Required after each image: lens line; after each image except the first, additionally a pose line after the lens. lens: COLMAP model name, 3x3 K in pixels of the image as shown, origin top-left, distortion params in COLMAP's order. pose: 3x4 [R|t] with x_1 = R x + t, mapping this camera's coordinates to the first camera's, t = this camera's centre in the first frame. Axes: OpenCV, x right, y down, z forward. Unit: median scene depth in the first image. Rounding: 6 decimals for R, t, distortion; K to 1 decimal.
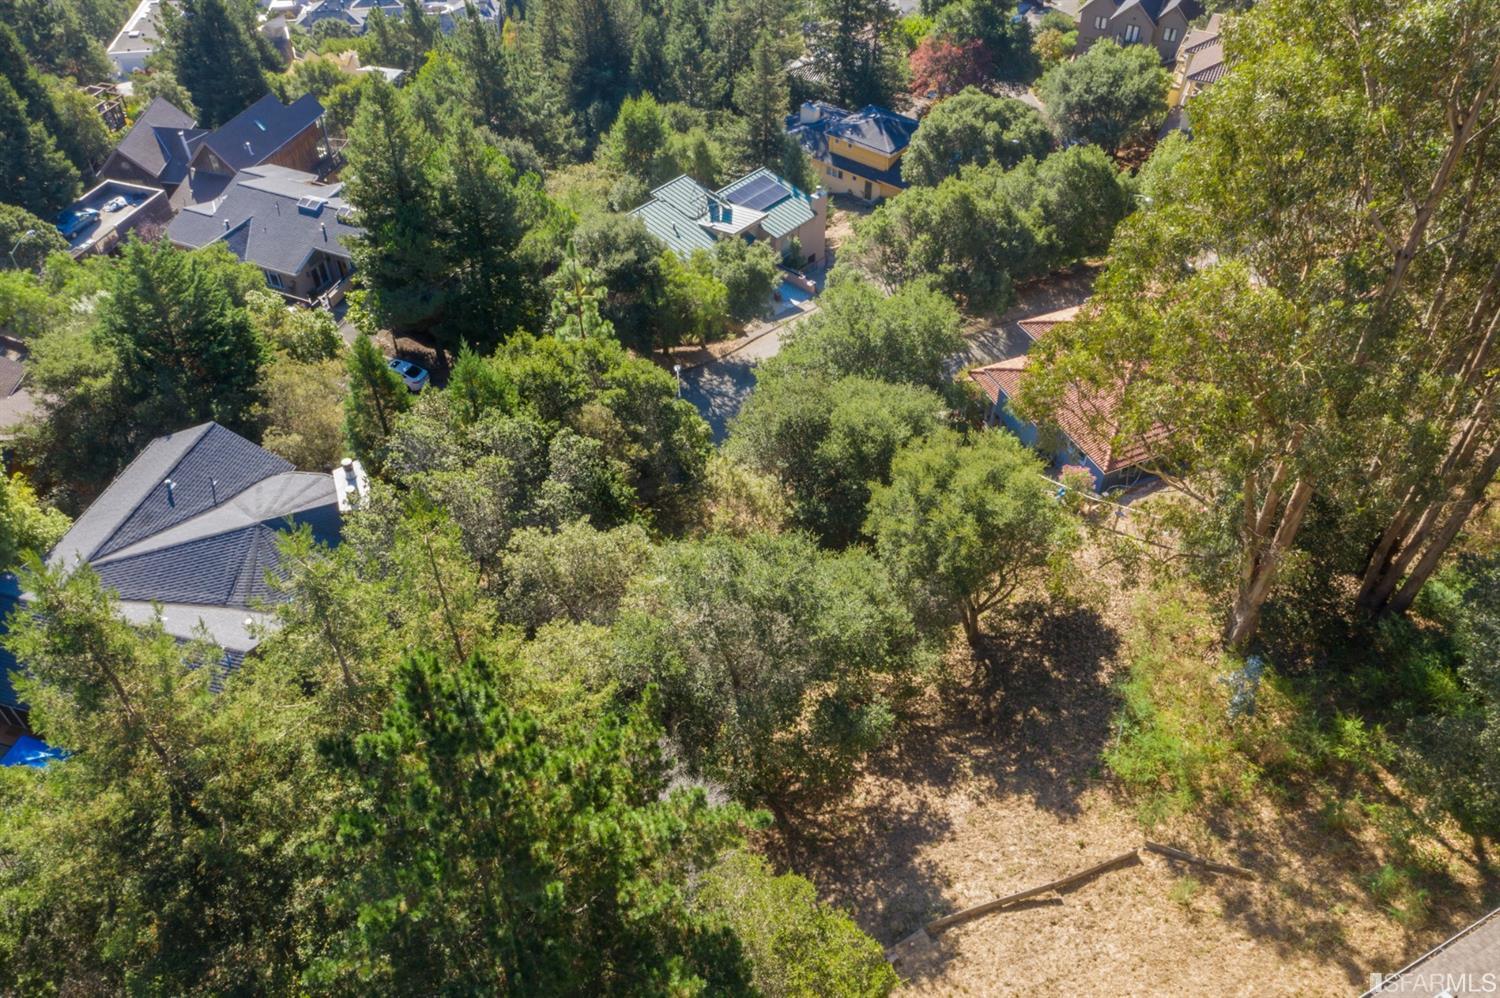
lens RADIAL K [[1211.4, 0, 744.2], [0, 1211.4, 498.4], [0, 0, 1]] dist [-0.020521, -0.007836]
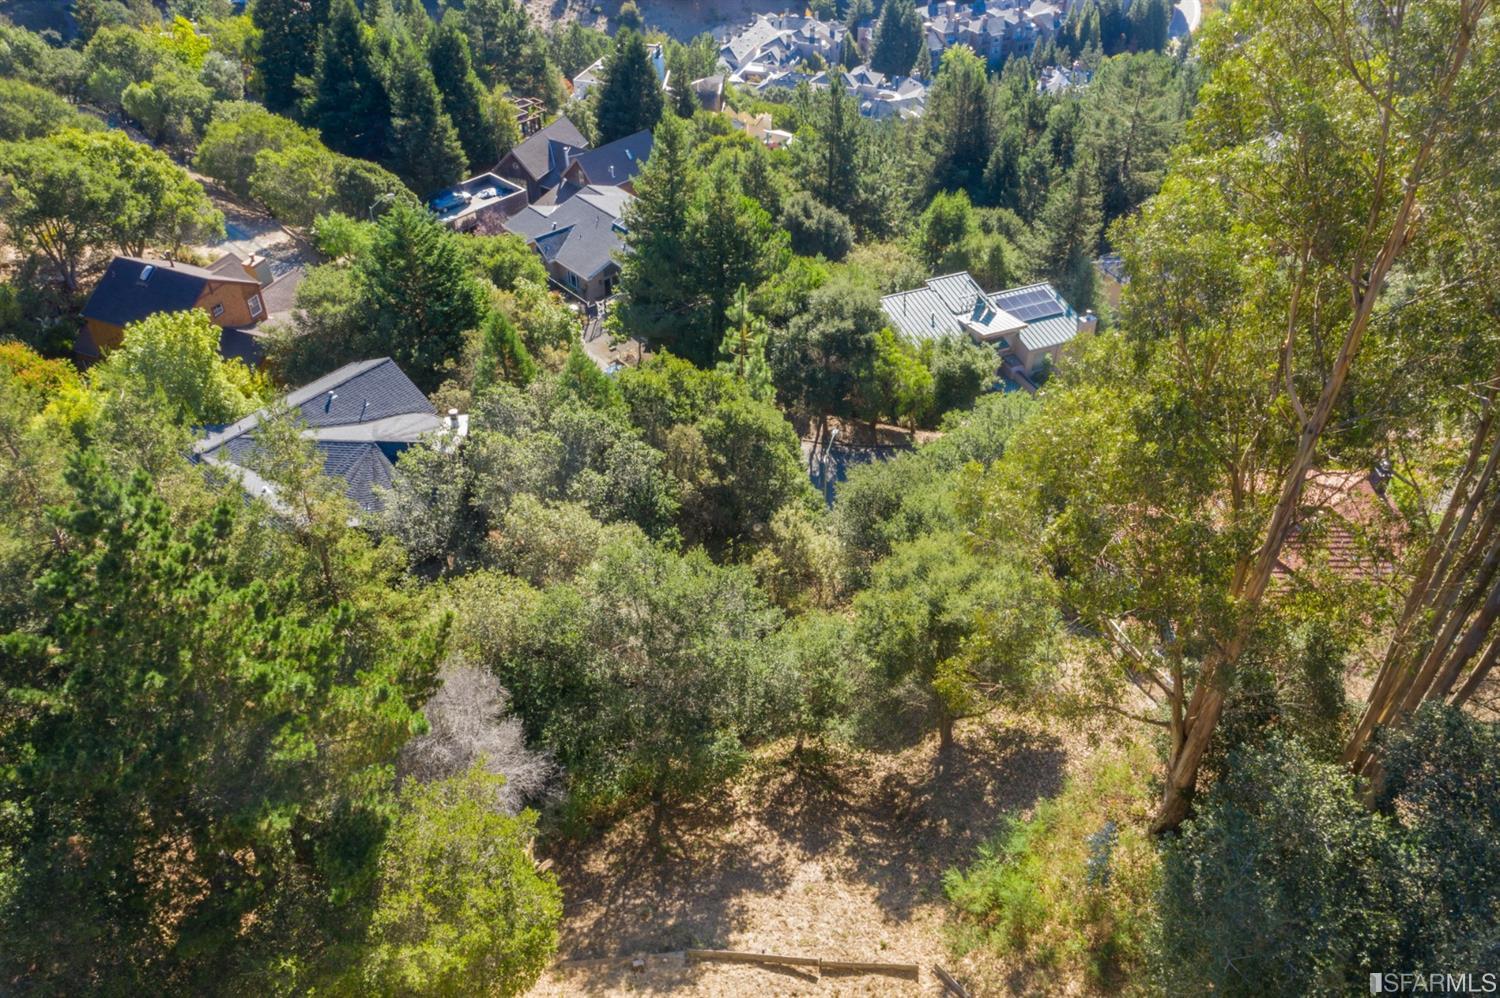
lens RADIAL K [[1211.4, 0, 744.2], [0, 1211.4, 498.4], [0, 0, 1]] dist [-0.020521, -0.007836]
pose [[0.906368, 0.268414, -0.326268, 0.202063], [-0.293458, 0.955528, -0.029129, 0.000774], [0.303940, 0.122147, 0.944828, -0.002323]]
